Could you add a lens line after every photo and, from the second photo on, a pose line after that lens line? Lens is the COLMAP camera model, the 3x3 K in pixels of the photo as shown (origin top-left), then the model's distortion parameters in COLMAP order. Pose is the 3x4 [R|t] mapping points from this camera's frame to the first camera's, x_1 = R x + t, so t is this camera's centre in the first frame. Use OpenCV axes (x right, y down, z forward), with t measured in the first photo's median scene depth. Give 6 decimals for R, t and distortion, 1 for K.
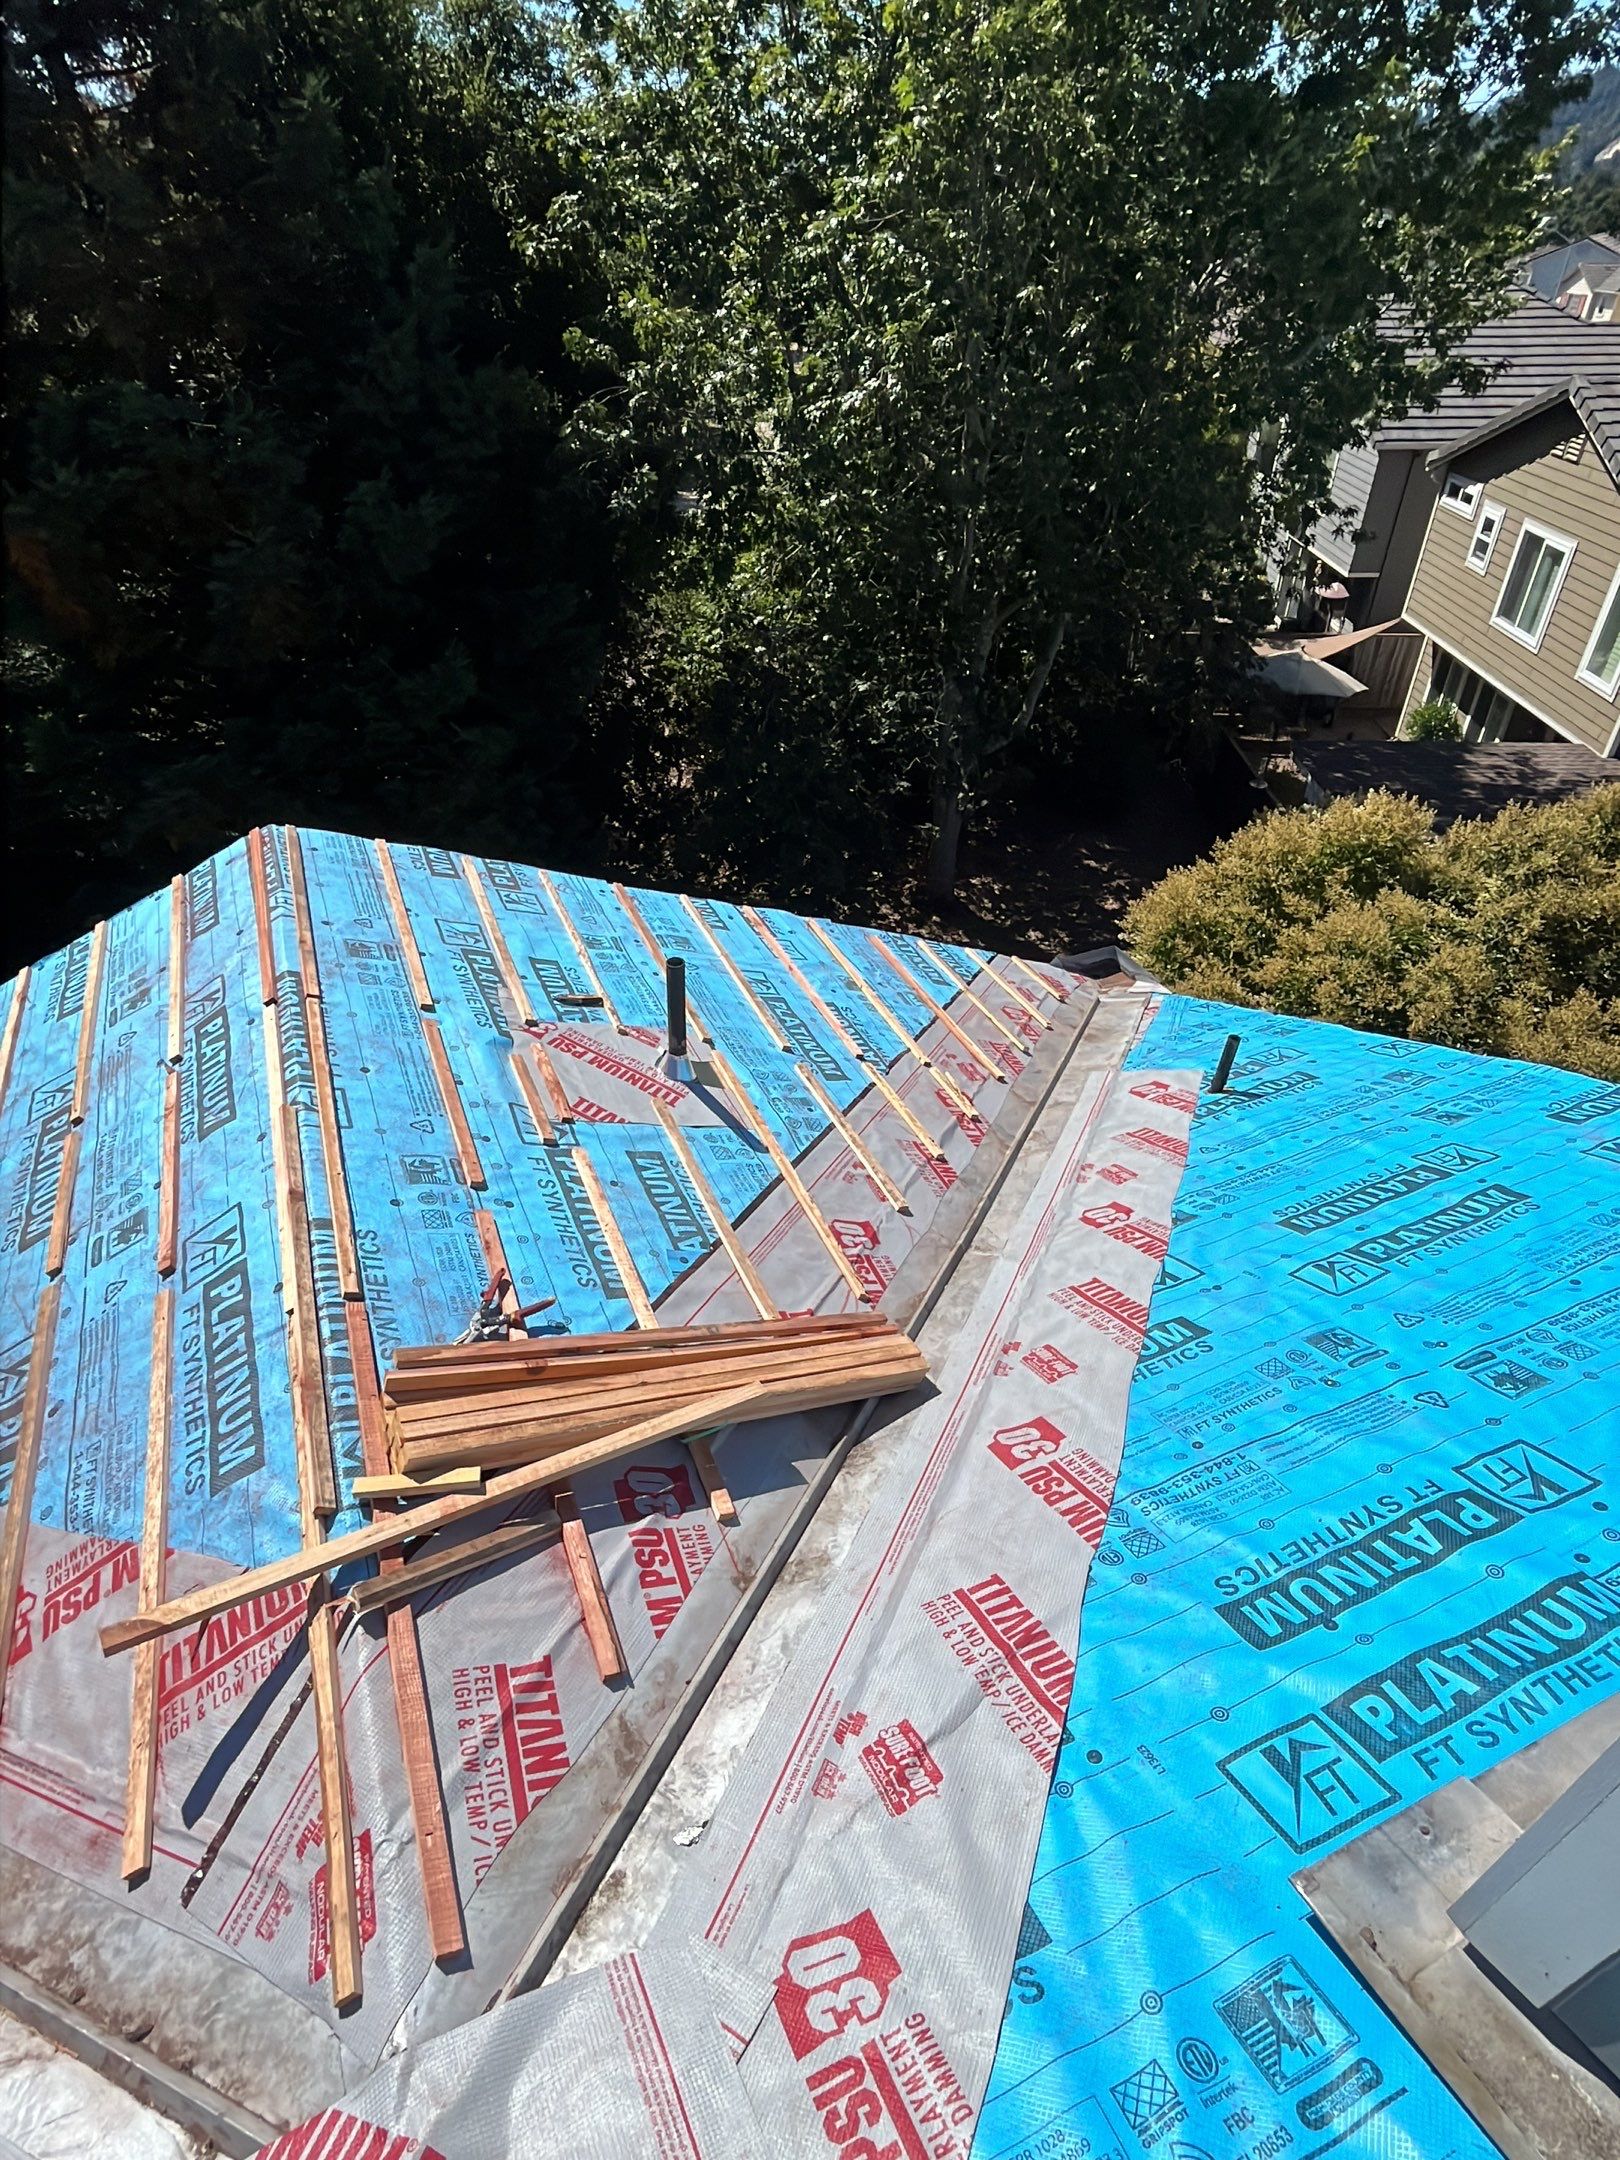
lens RADIAL K [[1151.2, 0, 804.9], [0, 1151.2, 1071.2], [0, 0, 1]] dist [-0.002769, 0.000497]
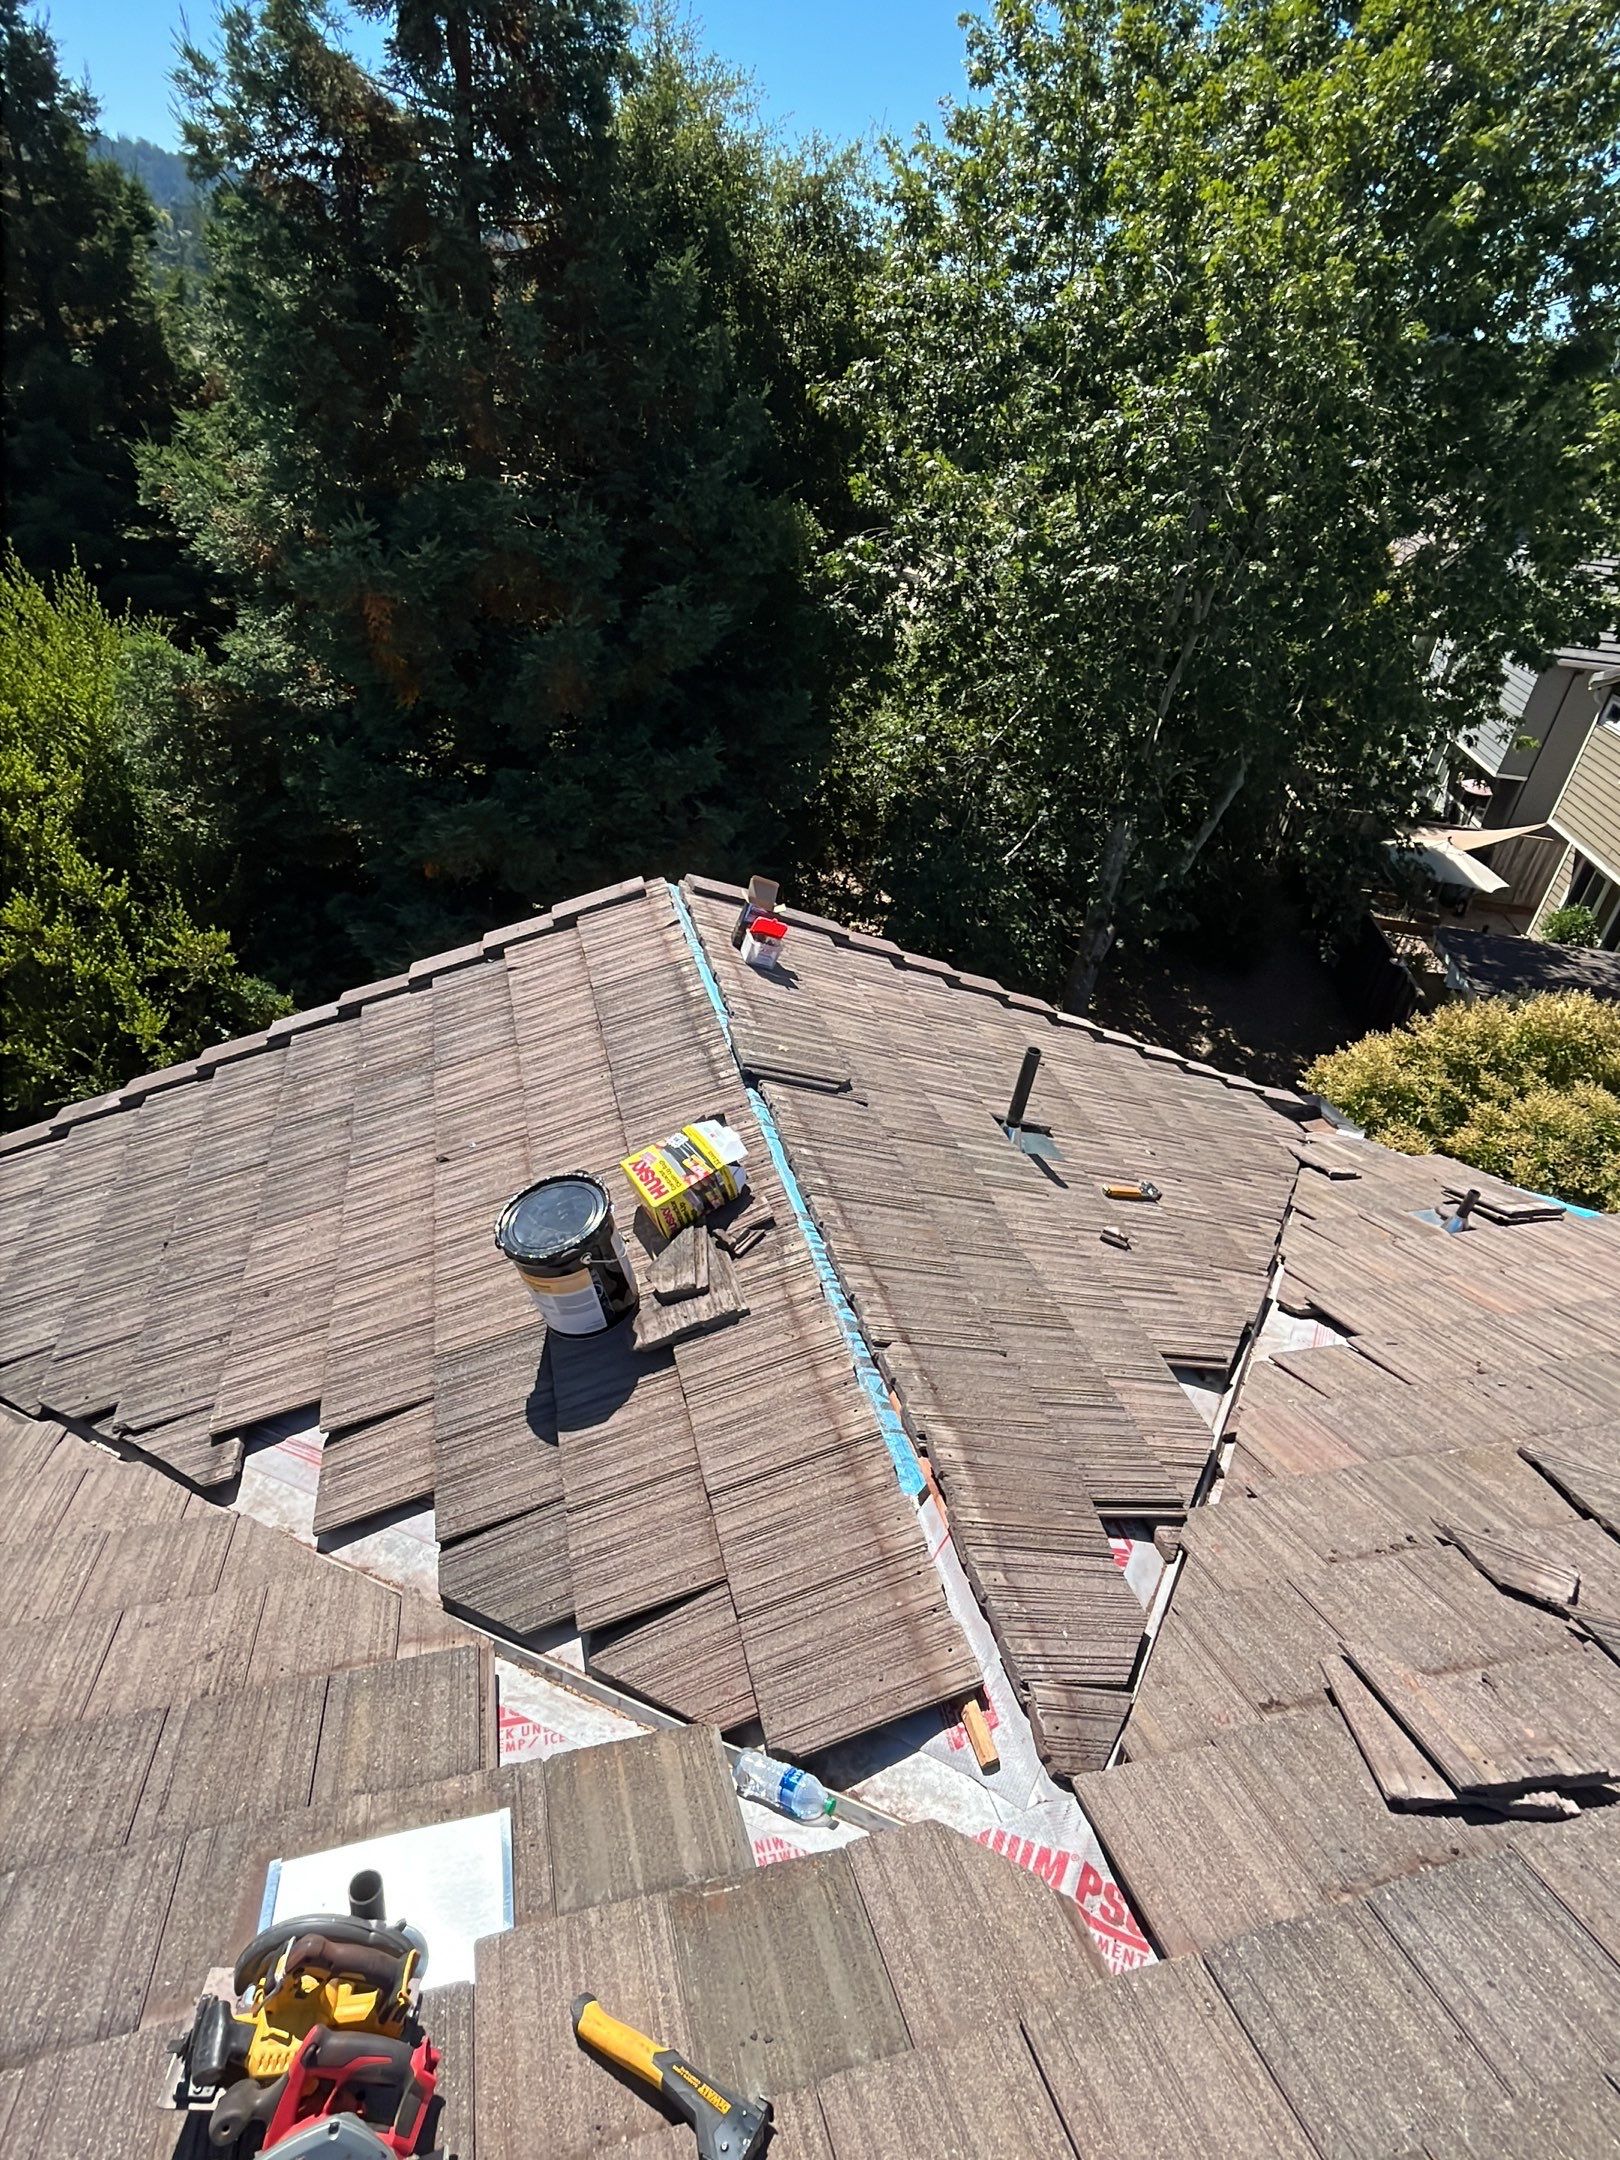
lens RADIAL K [[1141.9, 0, 802.2], [0, 1141.9, 1077.1], [0, 0, 1]] dist [-0.001970, -0.000549]
pose [[0.986027, 0.156526, -0.057013, -0.110608], [-0.160386, 0.984501, -0.070946, 0.021580], [0.045024, 0.079098, 0.995850, -0.072308]]
